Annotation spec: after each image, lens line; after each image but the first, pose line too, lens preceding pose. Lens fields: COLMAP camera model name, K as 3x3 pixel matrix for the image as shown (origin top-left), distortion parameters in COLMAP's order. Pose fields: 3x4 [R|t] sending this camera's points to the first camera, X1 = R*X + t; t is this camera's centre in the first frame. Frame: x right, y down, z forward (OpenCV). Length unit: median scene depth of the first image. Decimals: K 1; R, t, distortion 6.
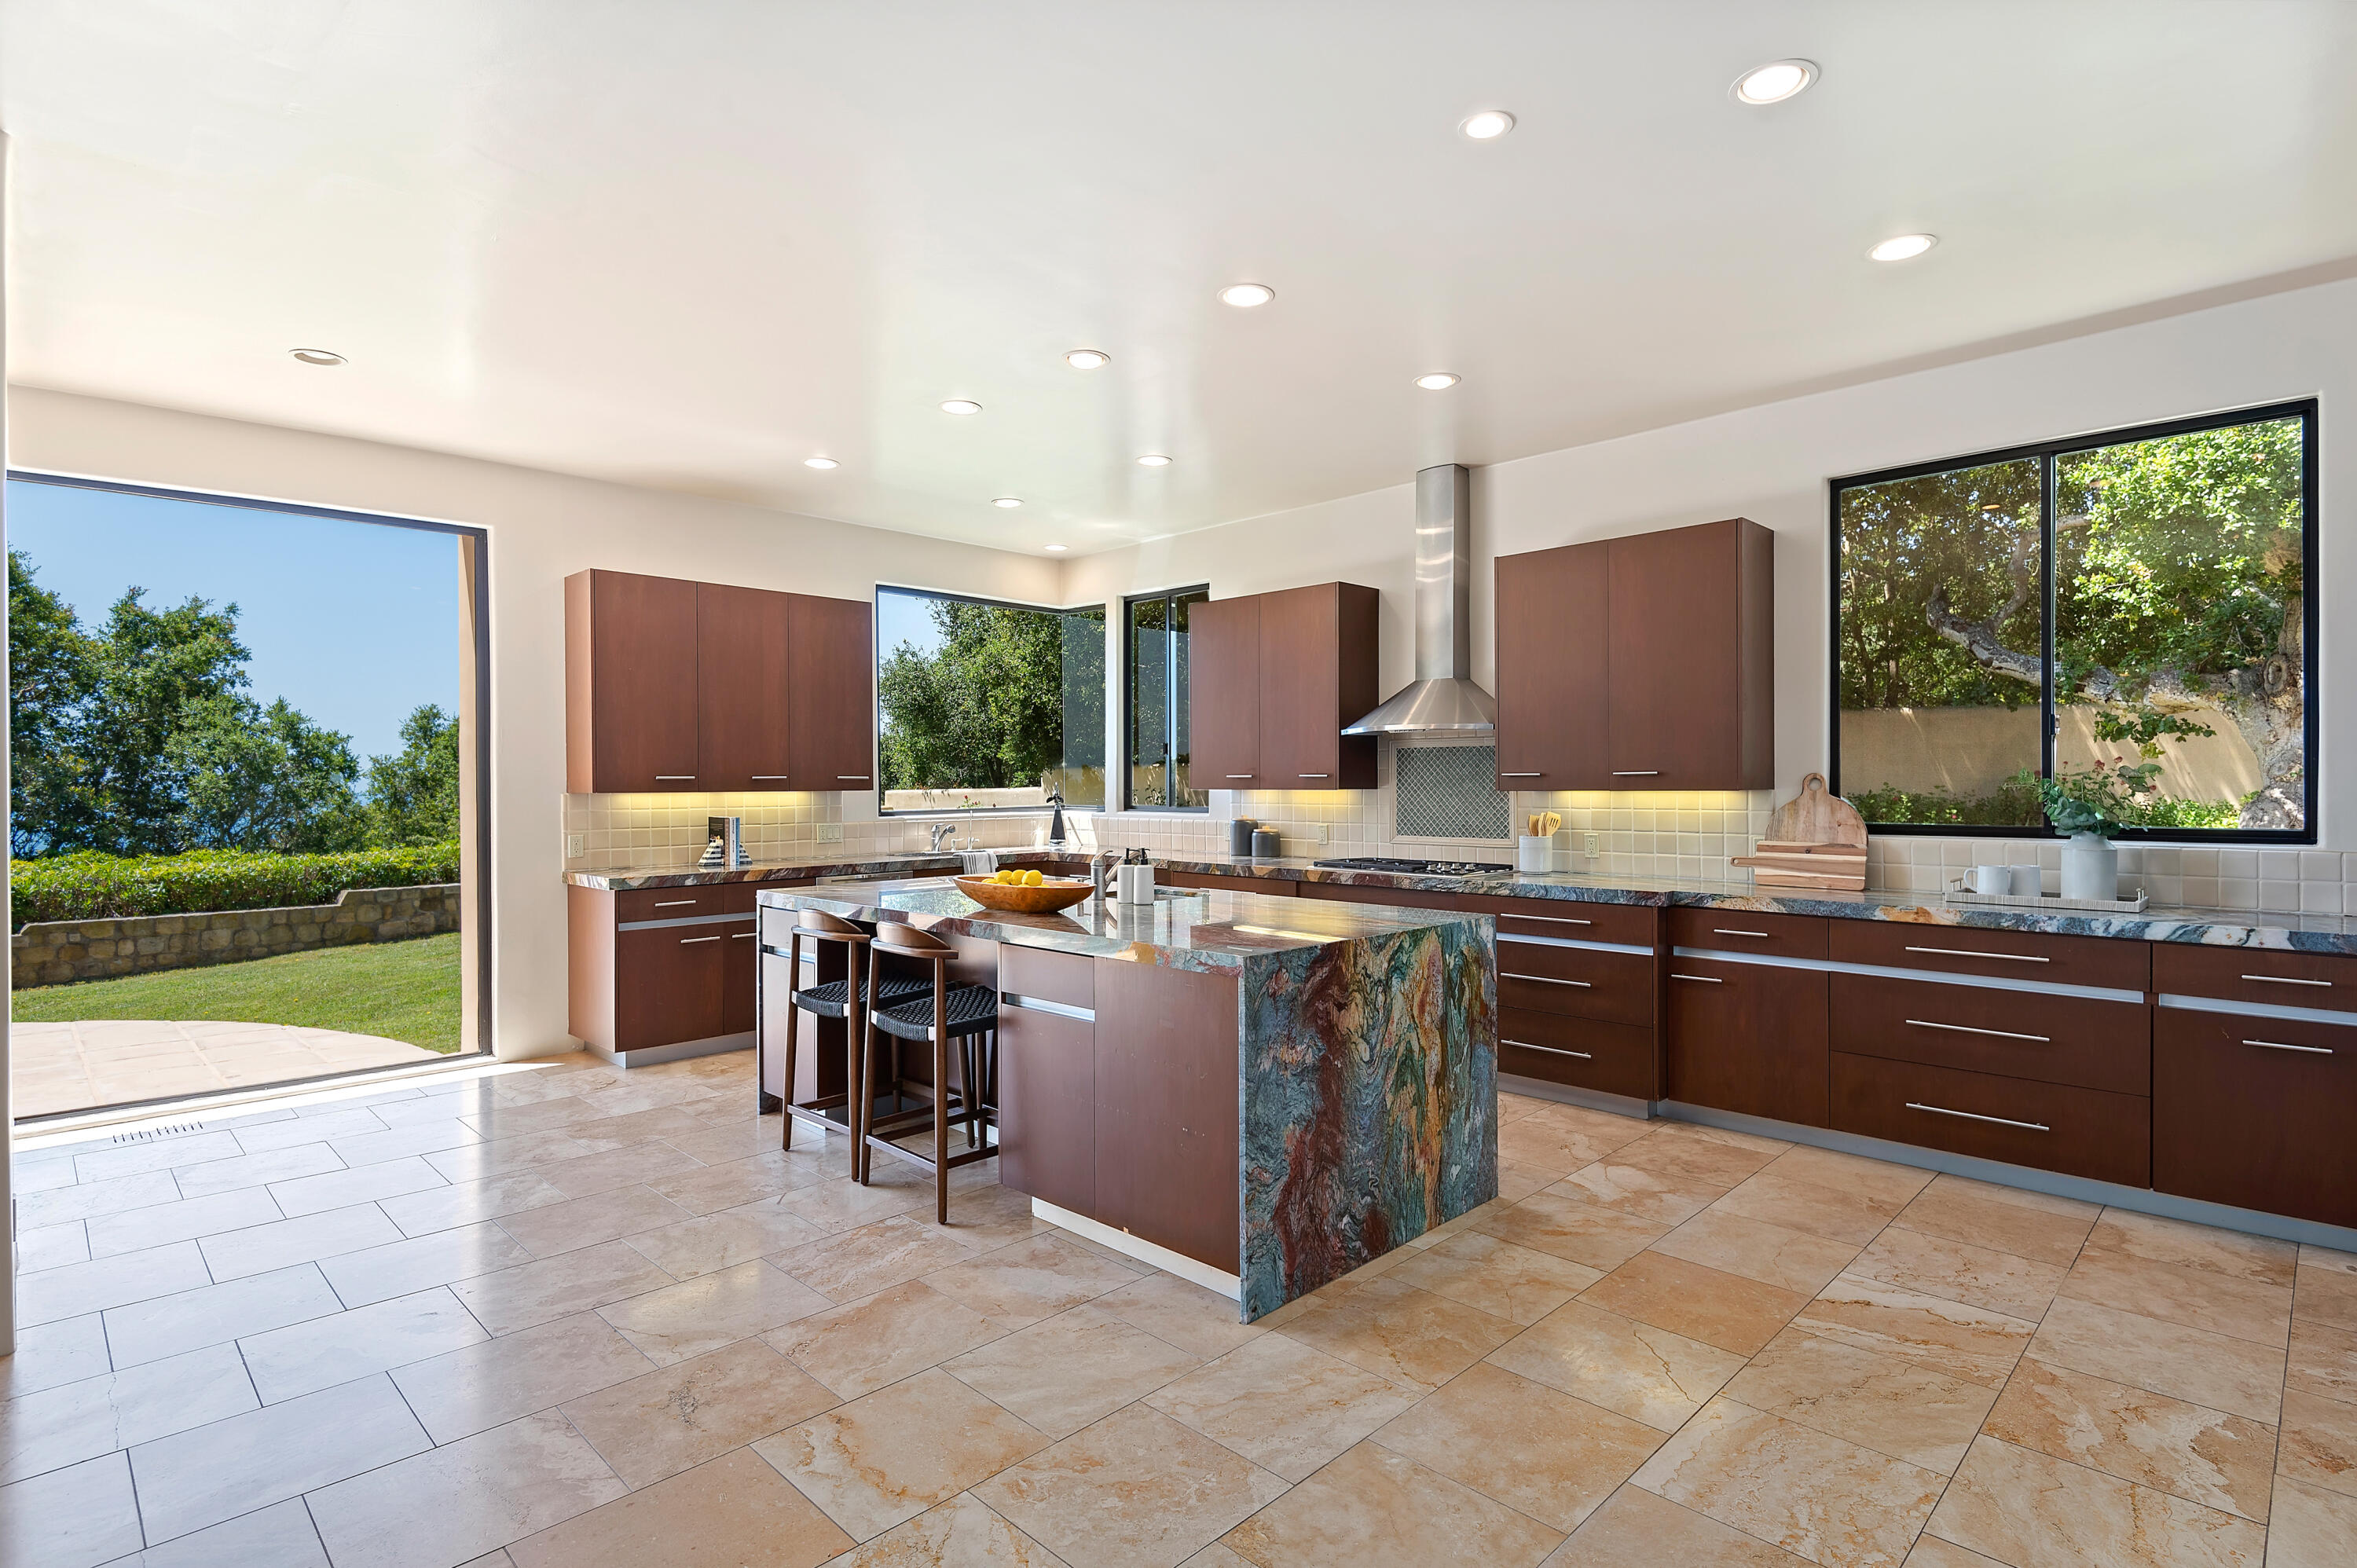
lens RADIAL K [[1172.8, 0, 1178.5], [0, 1172.8, 784.0], [0, 0, 1]] dist [0.026188, -0.018488]
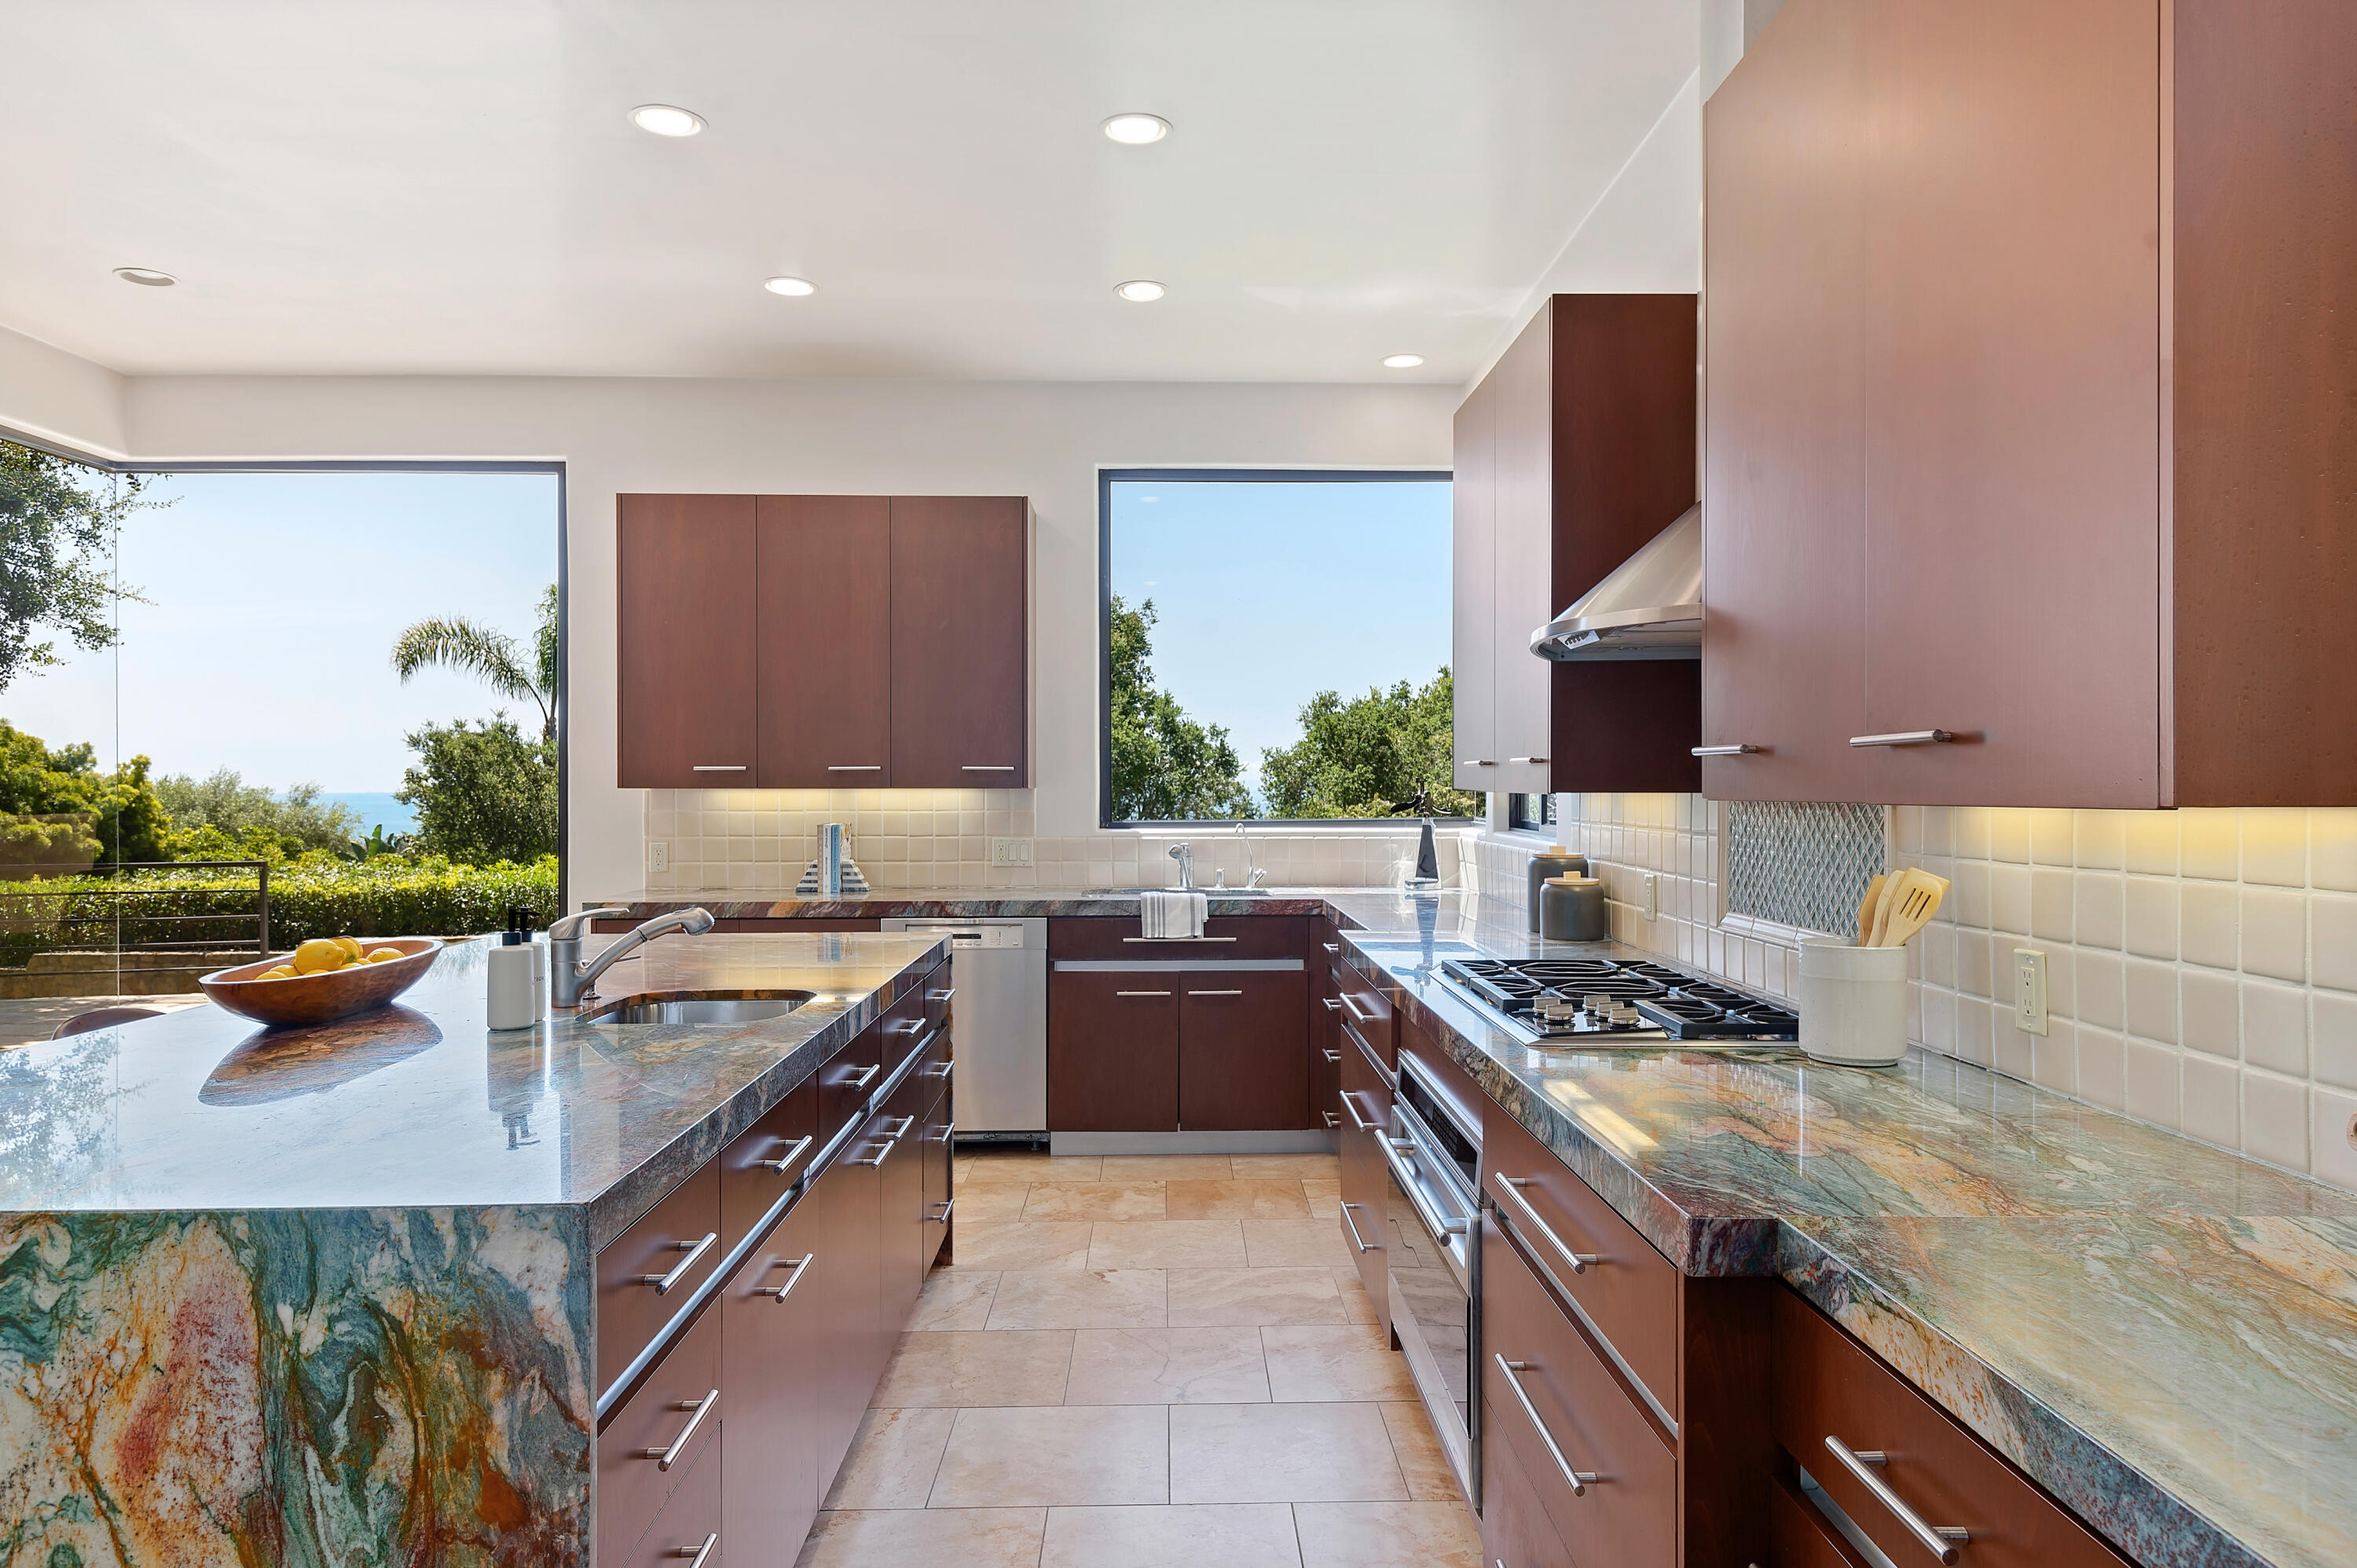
lens RADIAL K [[1508.4, 0, 1183.5], [0, 1508.4, 782.2], [0, 0, 1]] dist [0.002514, 0.000465]
pose [[0.716202, 0.004367, -0.697880, 0.525883], [-0.004923, 0.999987, 0.001205, 0.001461], [0.697876, 0.002573, 0.716214, 0.670810]]
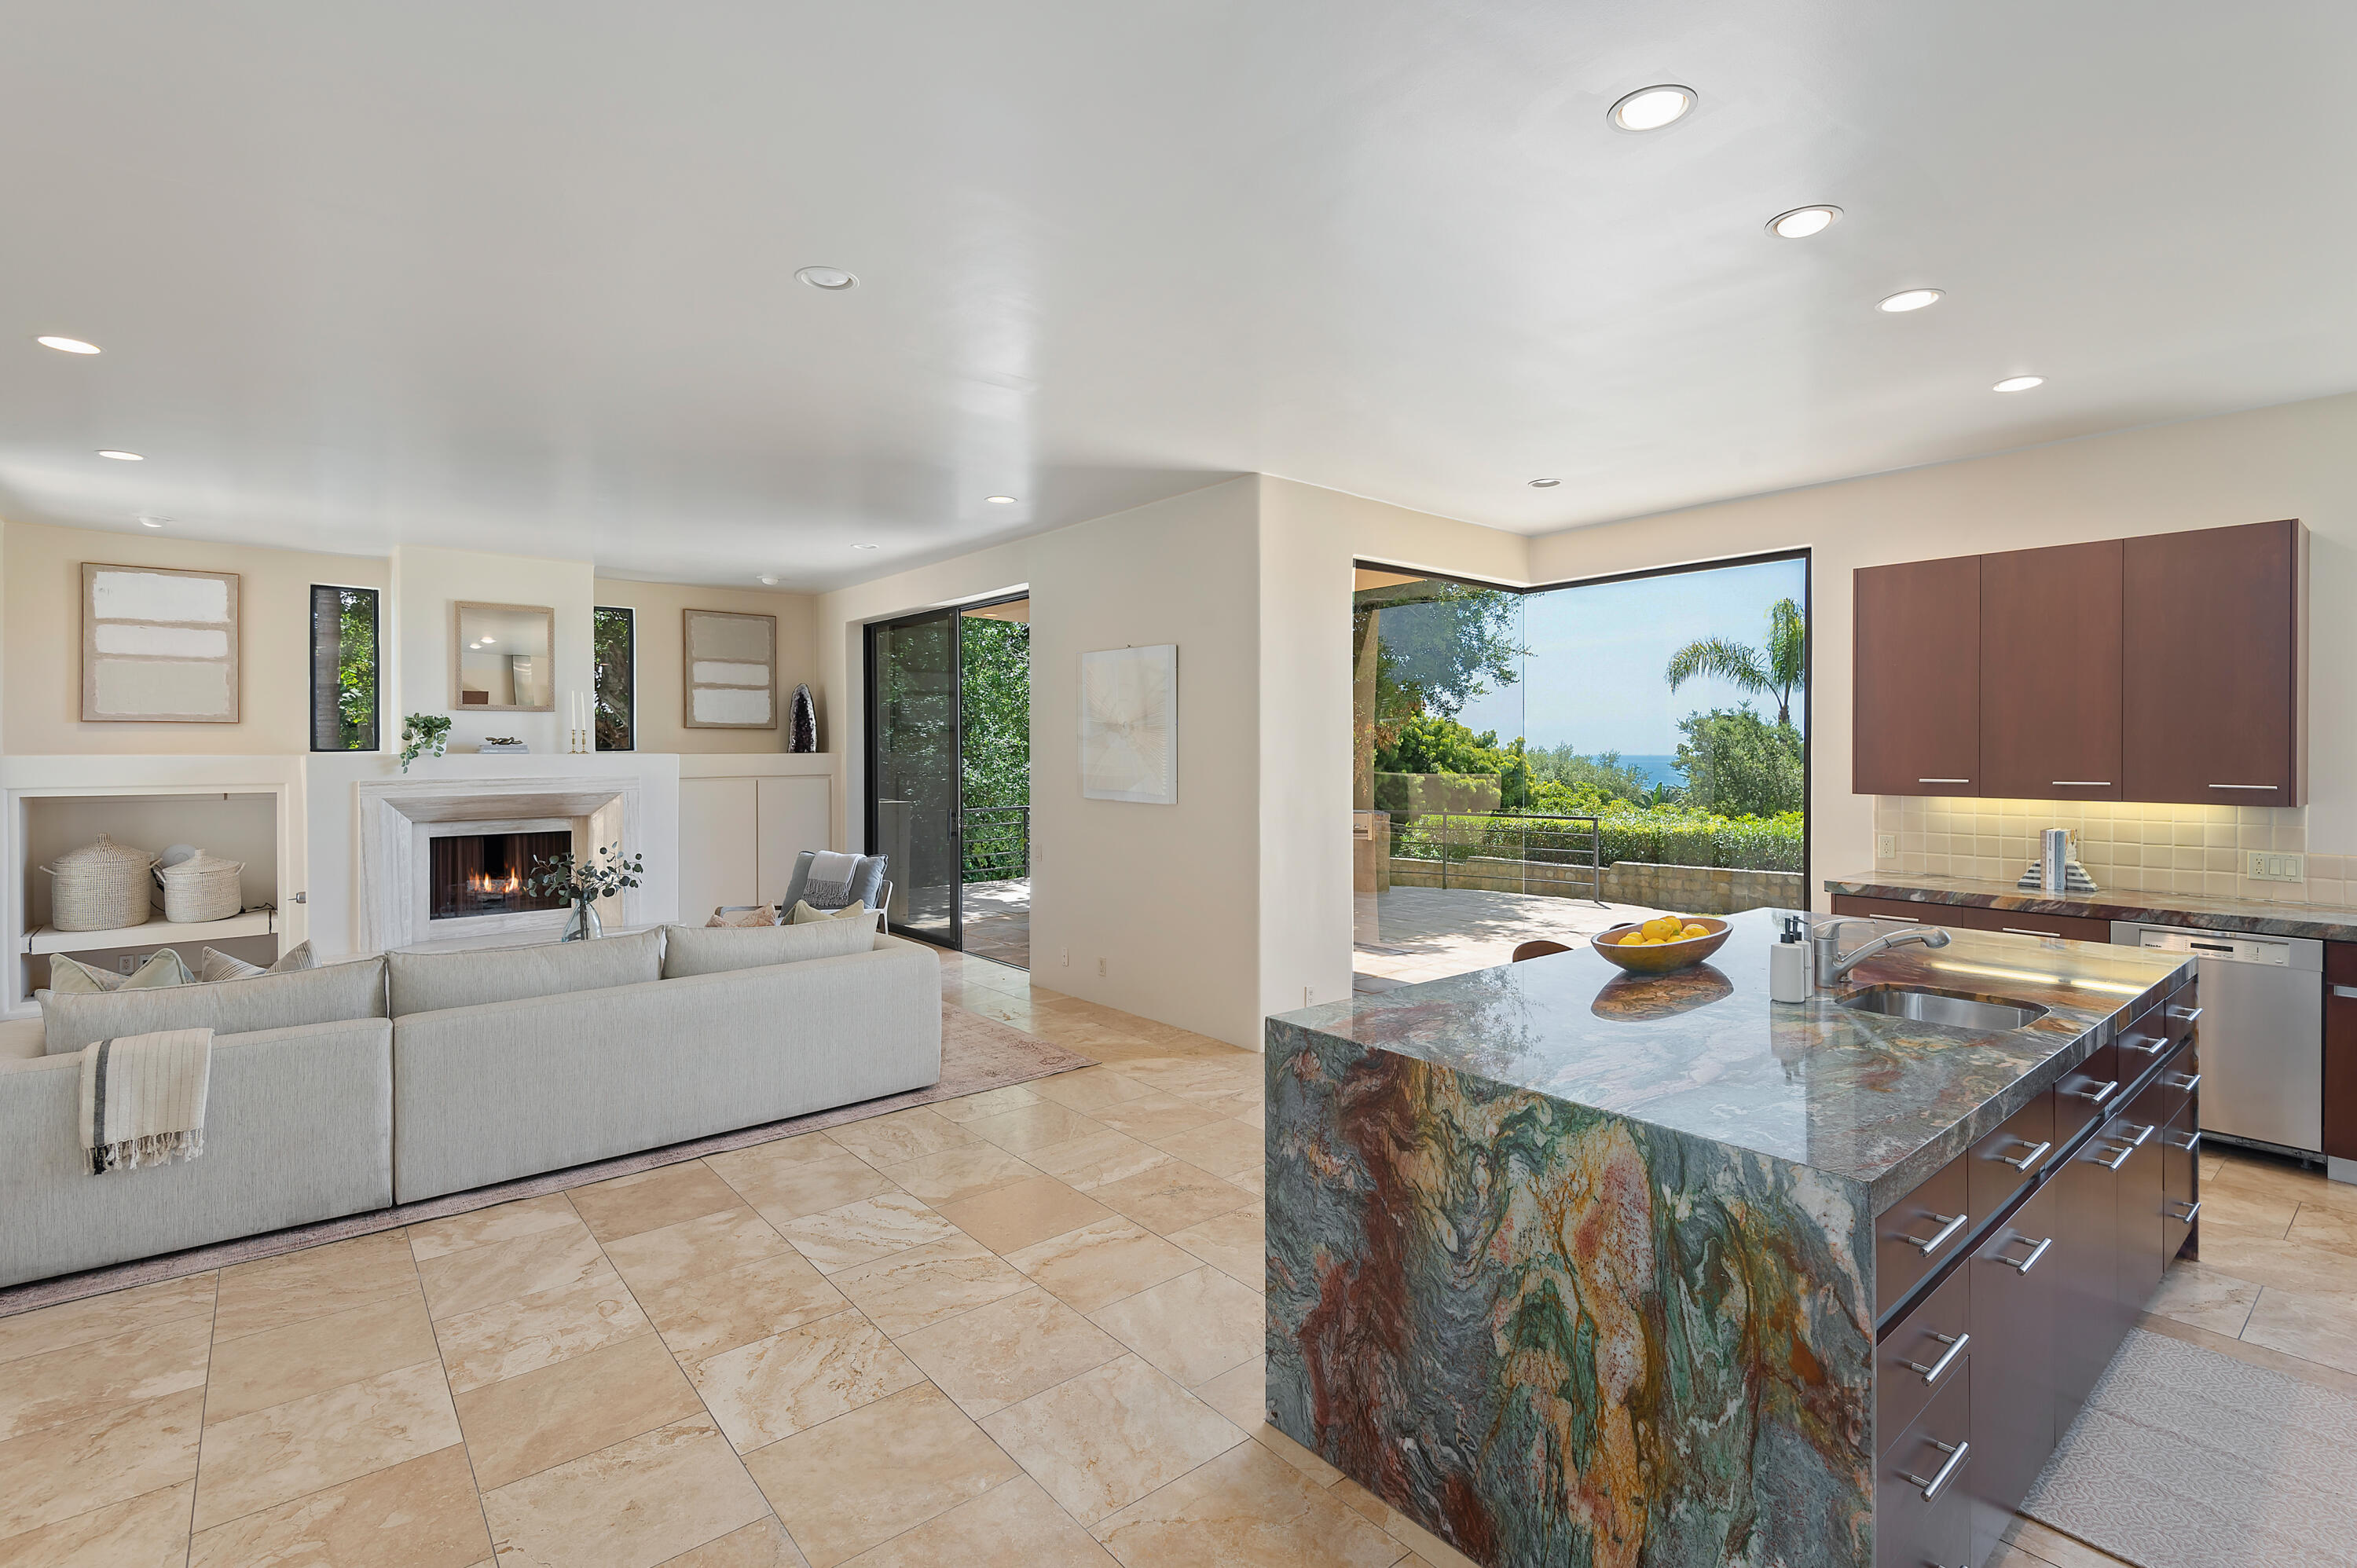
lens RADIAL K [[1086.9, 0, 1205.5], [0, 1086.9, 755.9], [0, 0, 1]] dist [0.012009, -0.001183]
pose [[-0.084318, 0.012439, -0.996361, 0.559959], [-0.003185, 0.999914, 0.012753, -0.041170], [0.996434, 0.004249, -0.084271, 0.638307]]
